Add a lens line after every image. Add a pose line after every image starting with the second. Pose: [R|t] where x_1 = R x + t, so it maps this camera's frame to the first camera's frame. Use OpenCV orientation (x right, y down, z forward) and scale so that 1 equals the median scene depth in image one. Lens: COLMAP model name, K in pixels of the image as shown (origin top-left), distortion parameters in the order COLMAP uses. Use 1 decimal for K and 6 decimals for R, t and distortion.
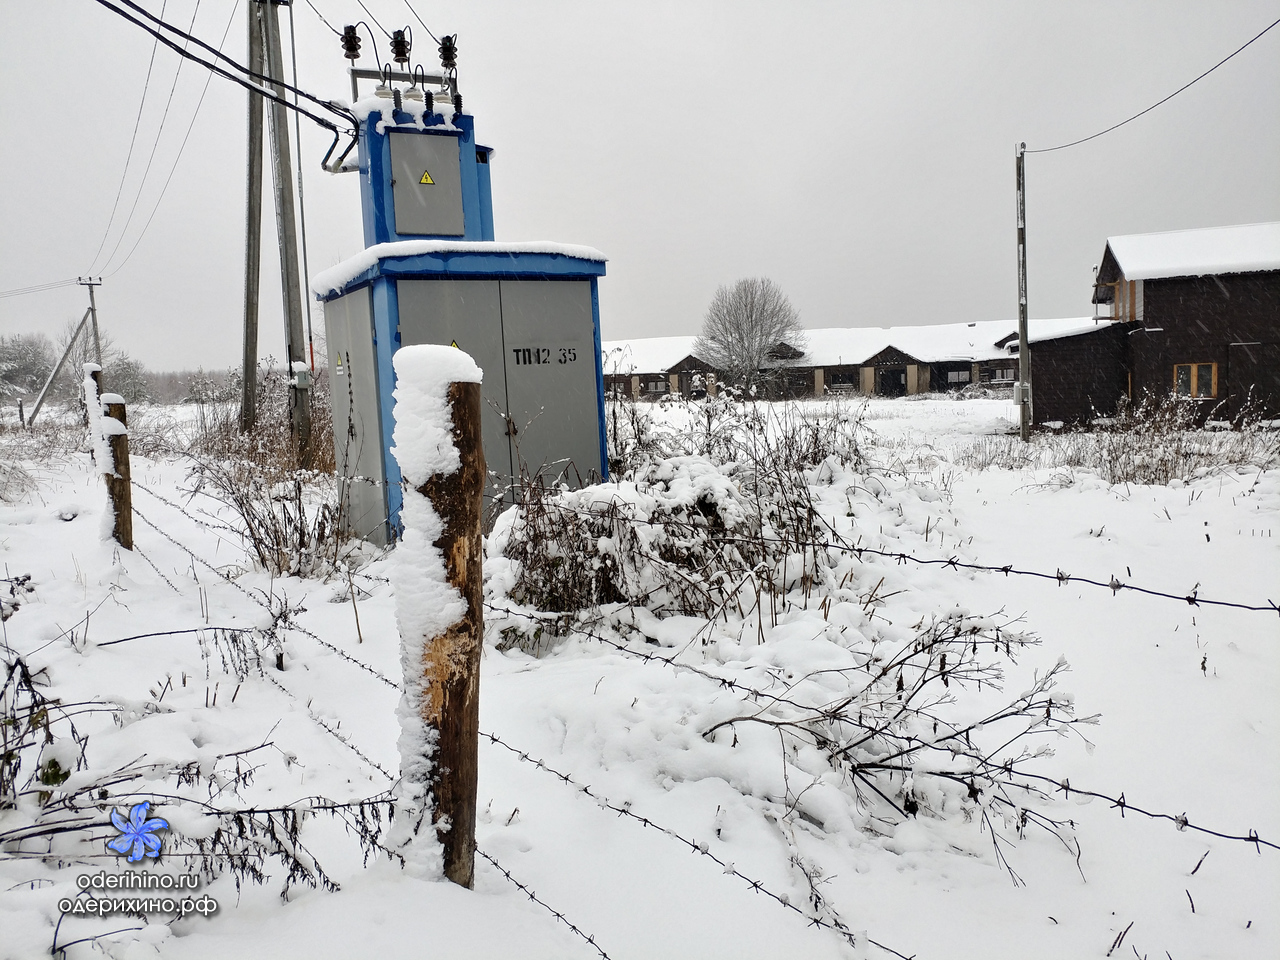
lens RADIAL K [[1050.0, 0, 640.0], [0, 1050.0, 480.0], [0, 0, 1]] dist [0.004761, -0.005172]
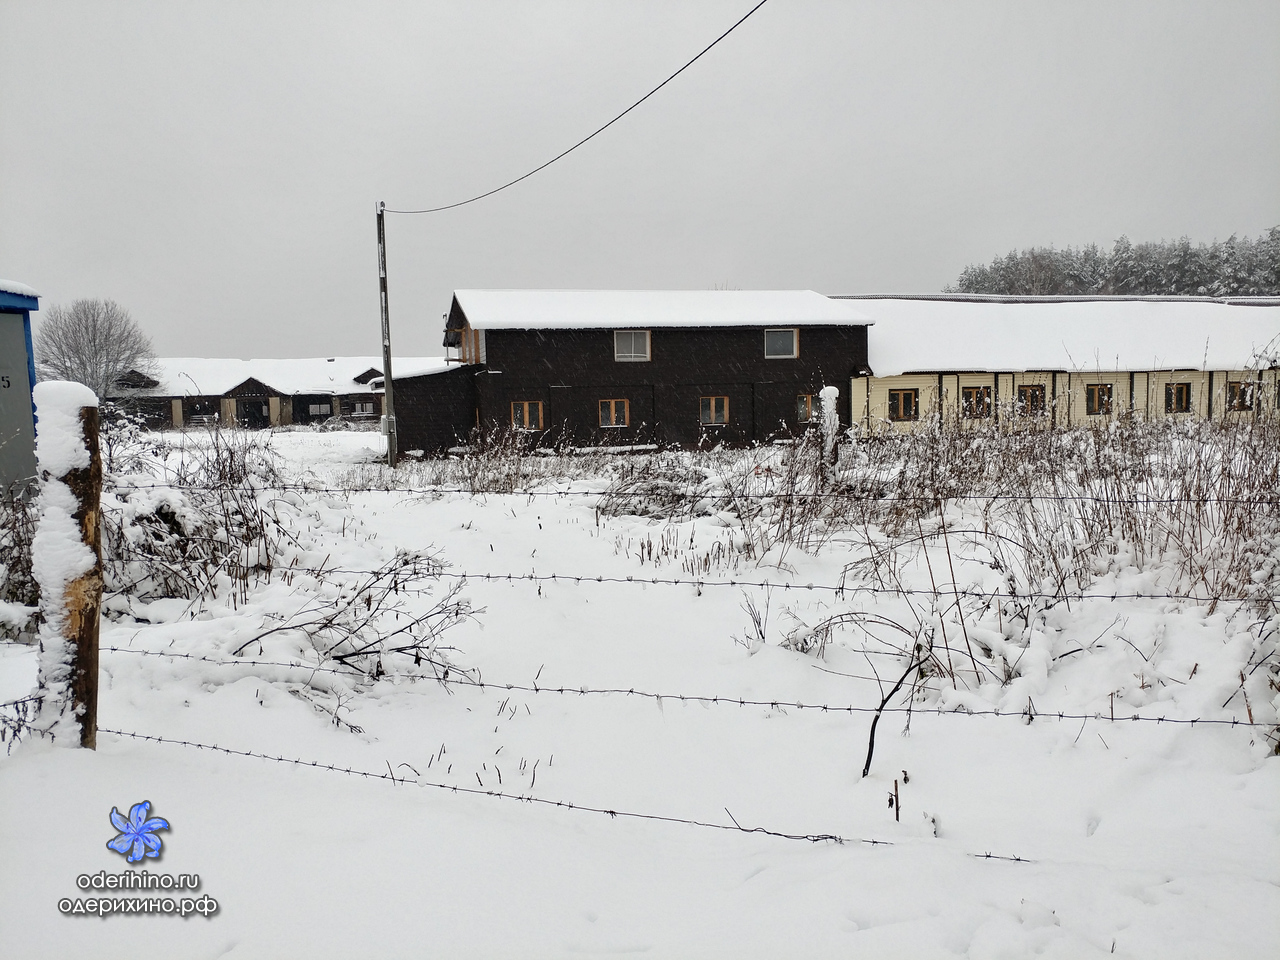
lens RADIAL K [[1050.0, 0, 640.0], [0, 1050.0, 480.0], [0, 0, 1]] dist [0.004761, -0.005172]
pose [[0.830319, -0.022957, 0.556815, -0.088614], [0.040249, 0.999012, -0.018830, 0.017514], [-0.555833, 0.038046, 0.830423, -0.166727]]
